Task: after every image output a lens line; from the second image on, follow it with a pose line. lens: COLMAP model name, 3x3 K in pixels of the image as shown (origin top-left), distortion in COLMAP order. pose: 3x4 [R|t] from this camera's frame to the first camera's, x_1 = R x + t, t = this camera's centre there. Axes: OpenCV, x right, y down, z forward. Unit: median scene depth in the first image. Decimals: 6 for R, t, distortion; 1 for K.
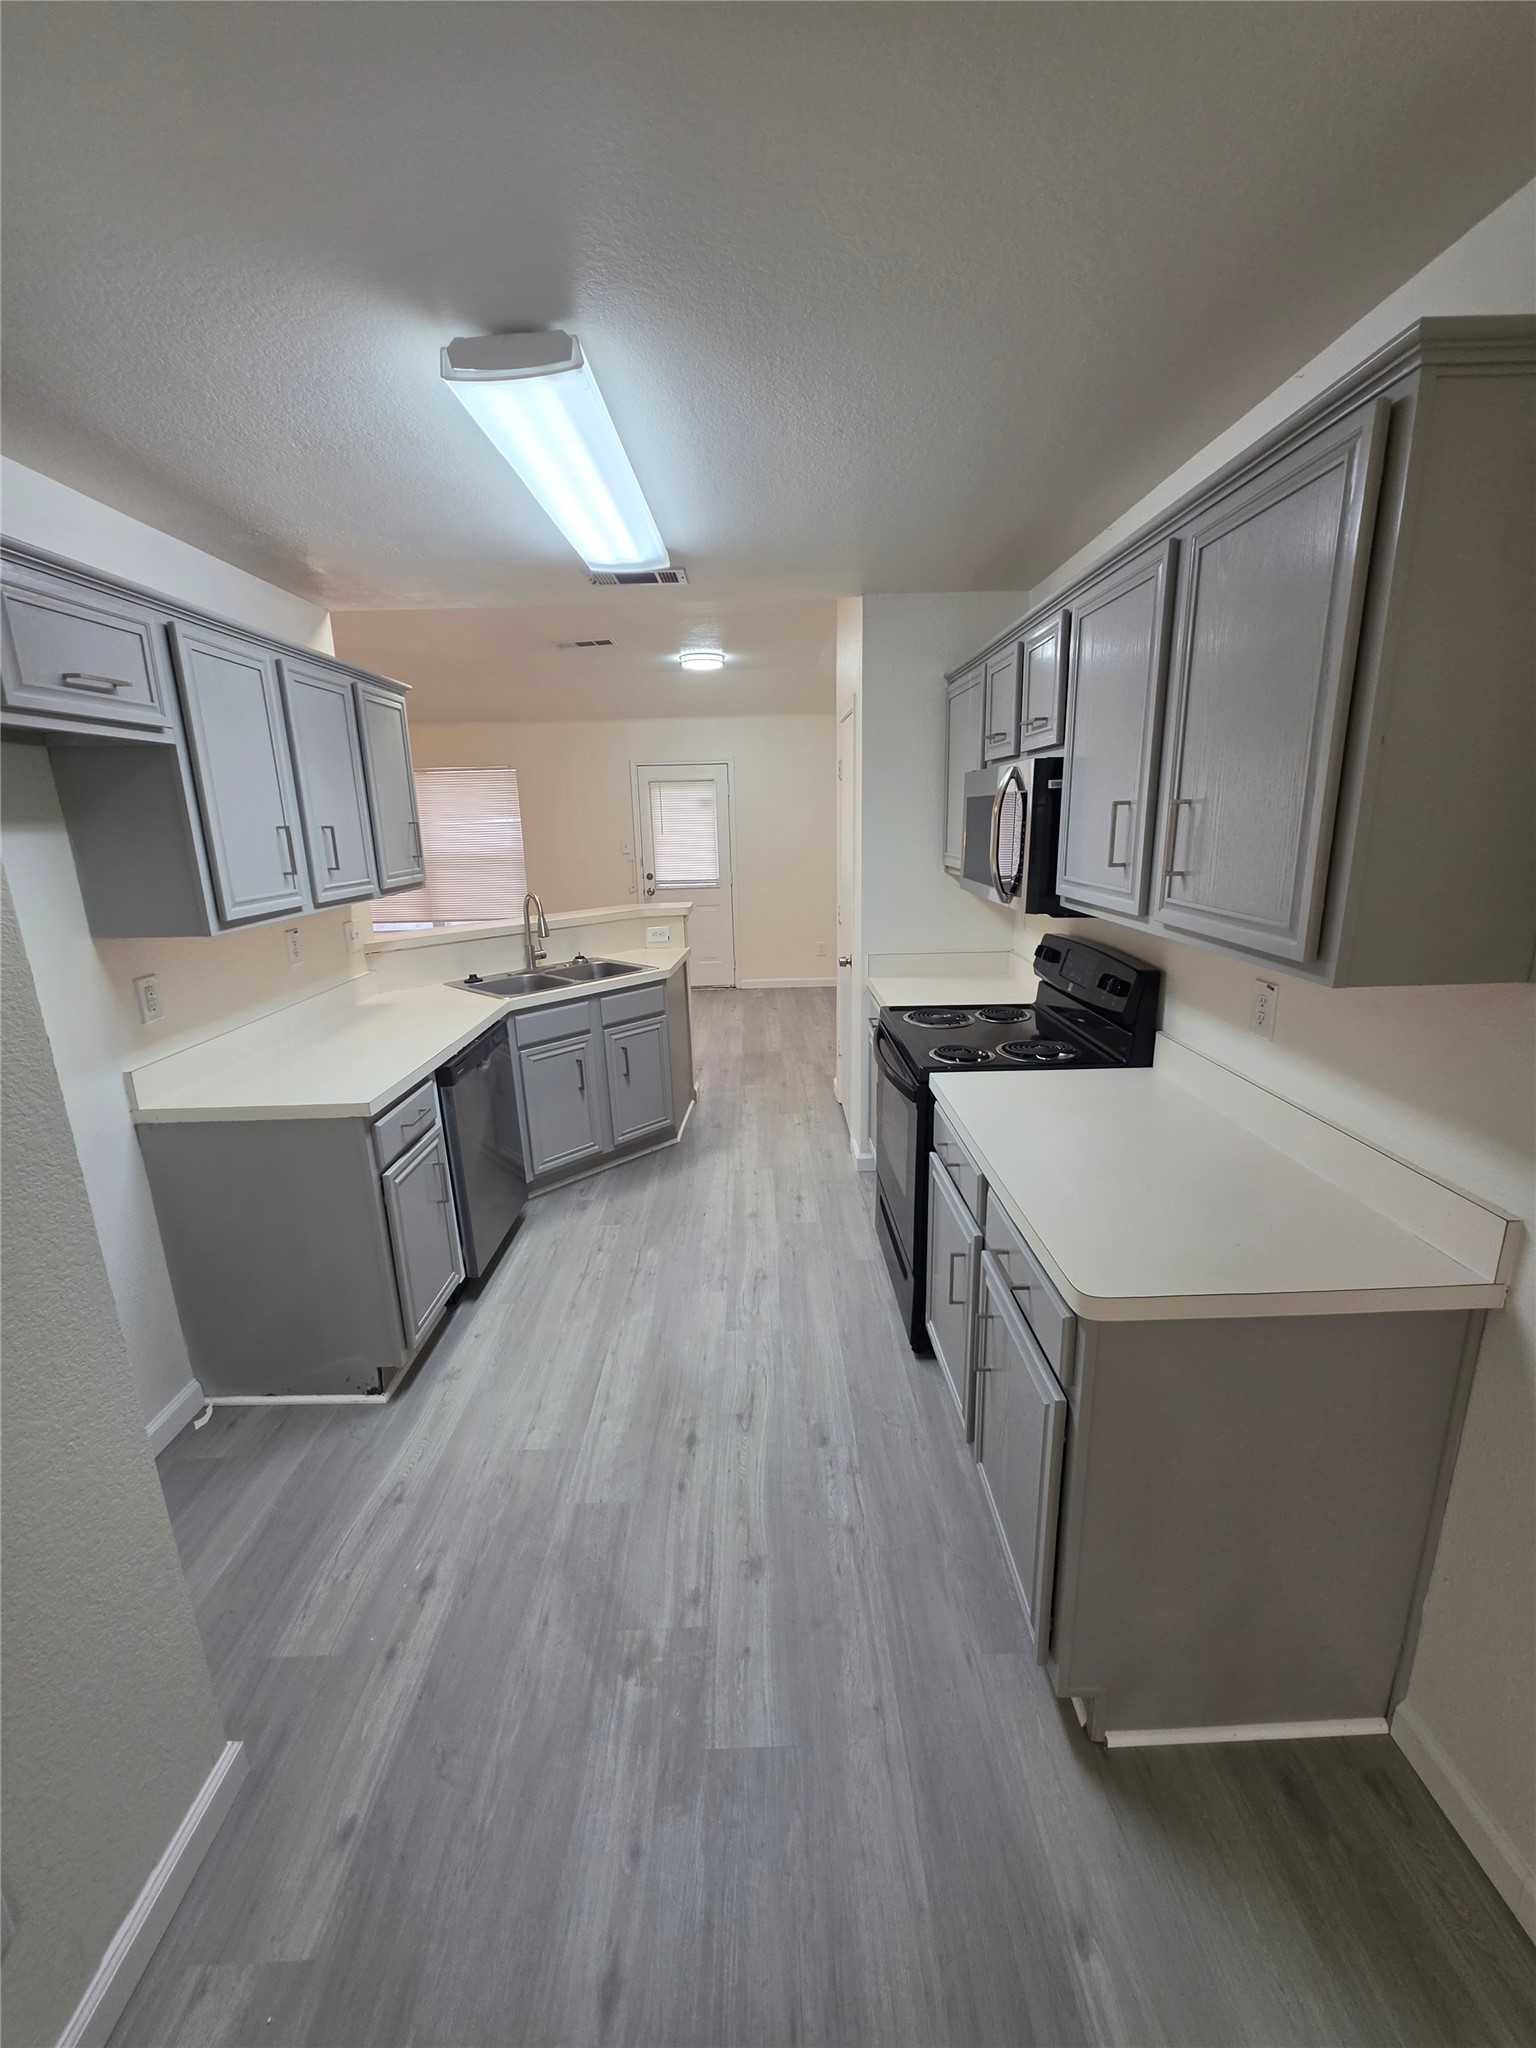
lens RADIAL K [[823.1, 0, 765.6], [0, 823.1, 1021.9], [0, 0, 1]] dist [-0.001022, 0.000677]
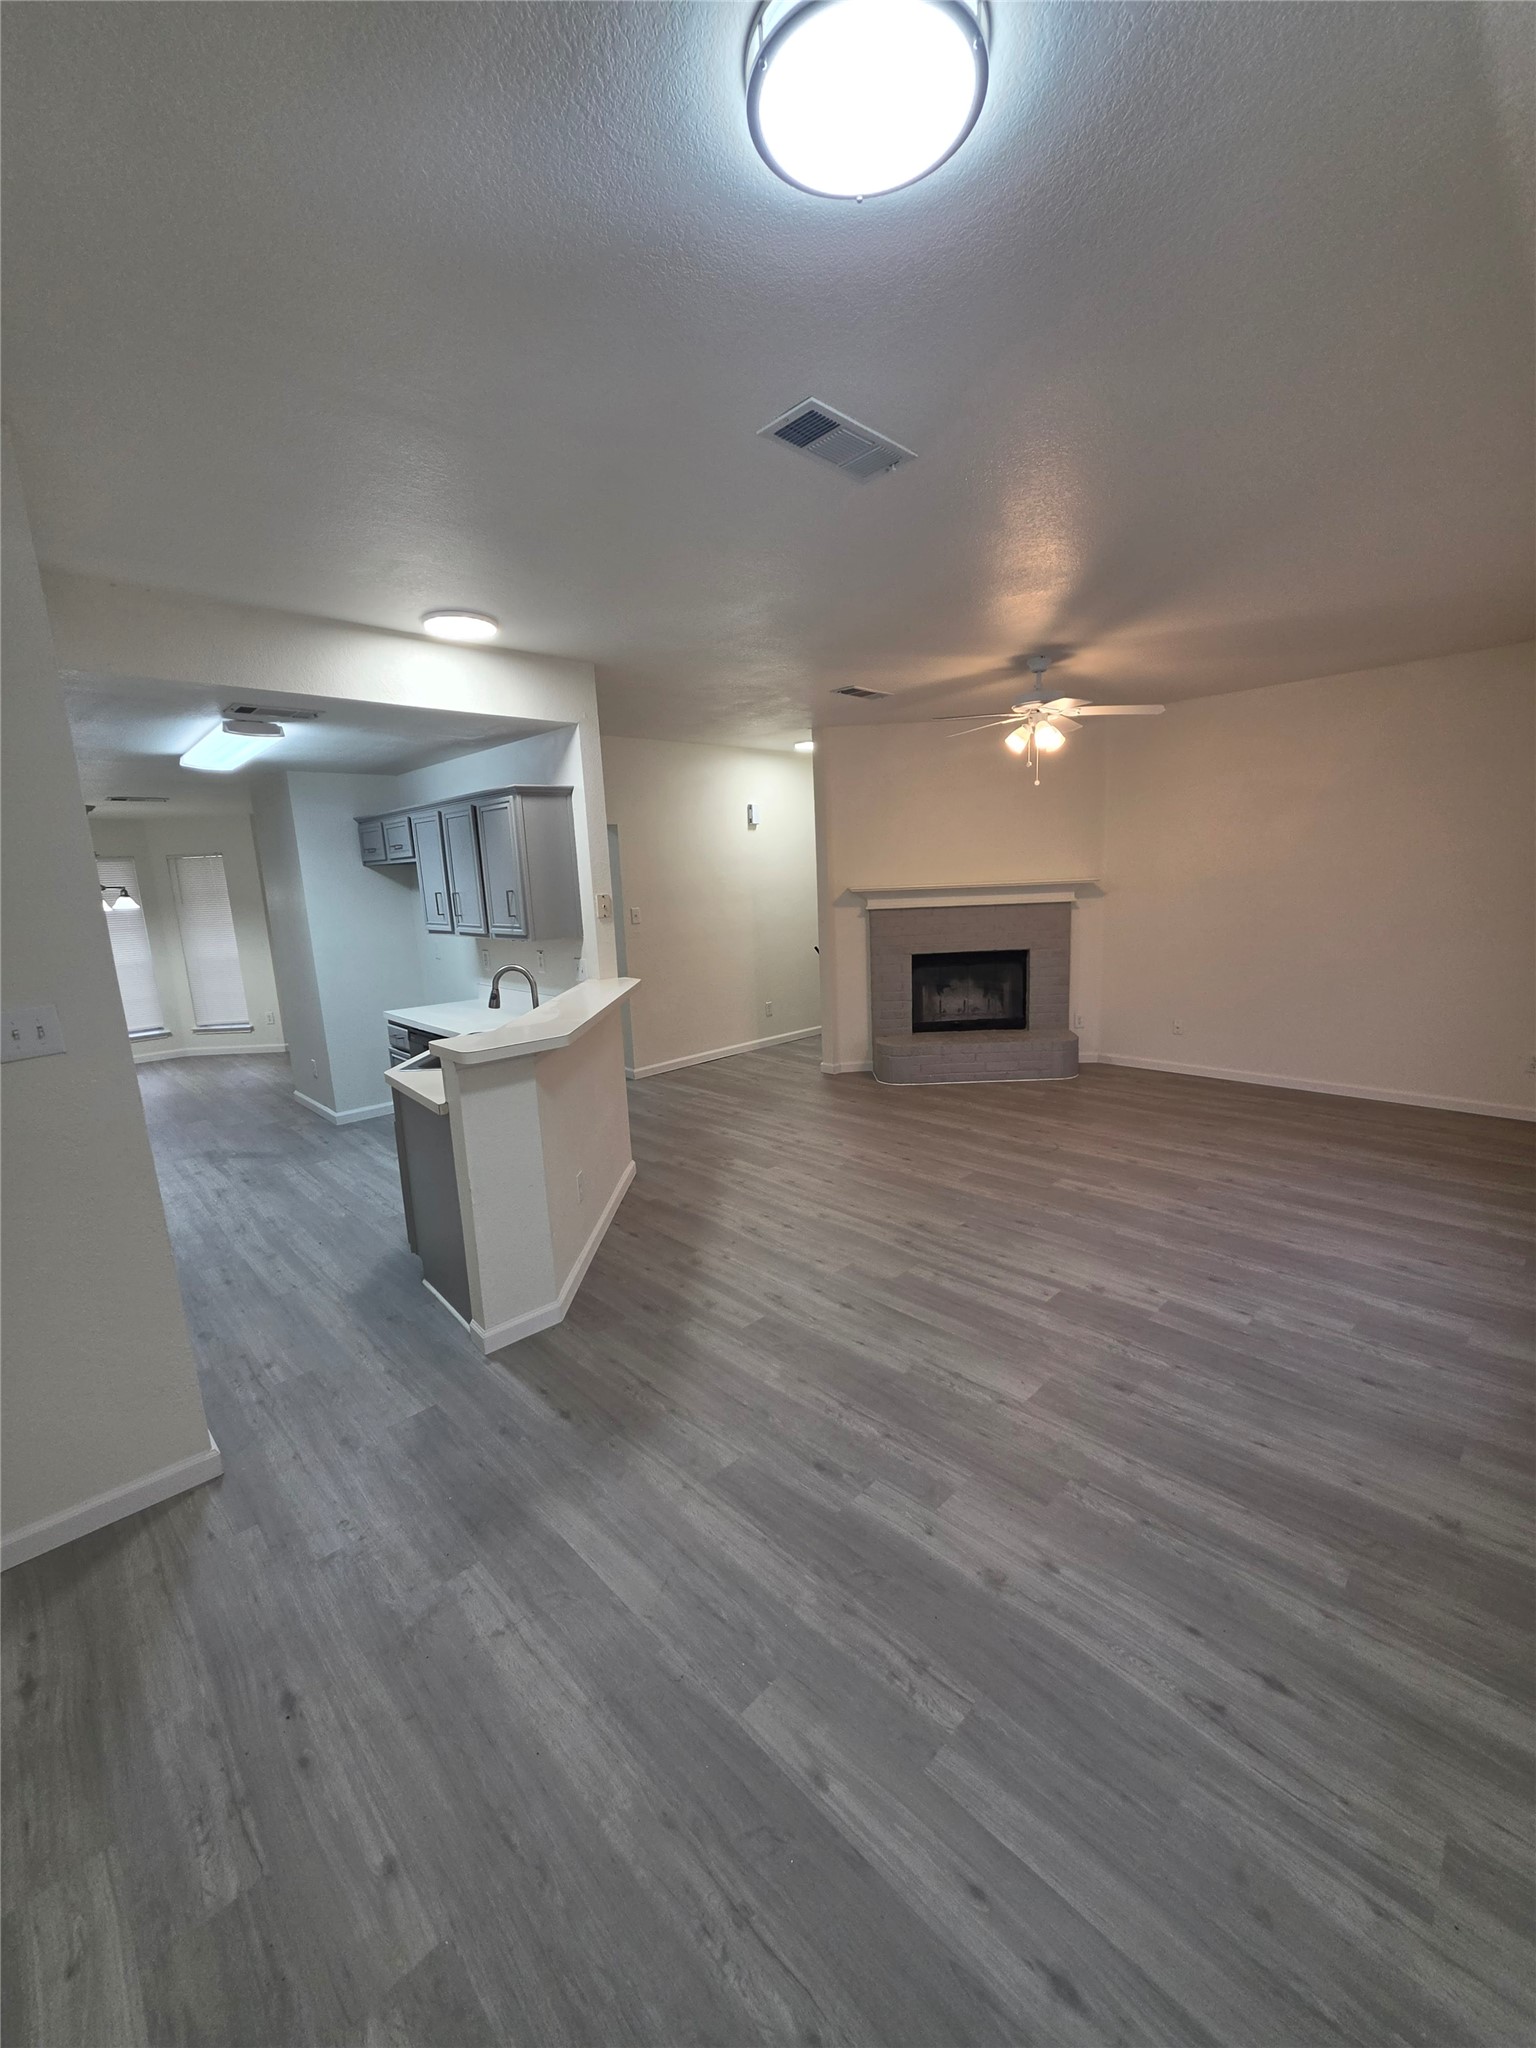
lens RADIAL K [[823.1, 0, 777.5], [0, 823.1, 1025.5], [0, 0, 1]] dist [-0.001022, 0.000677]
pose [[-0.721088, 0.182817, -0.668289, 0.233389], [-0.114441, 0.919882, 0.375126, -0.720928], [0.683327, 0.346979, -0.642394, 2.722662]]
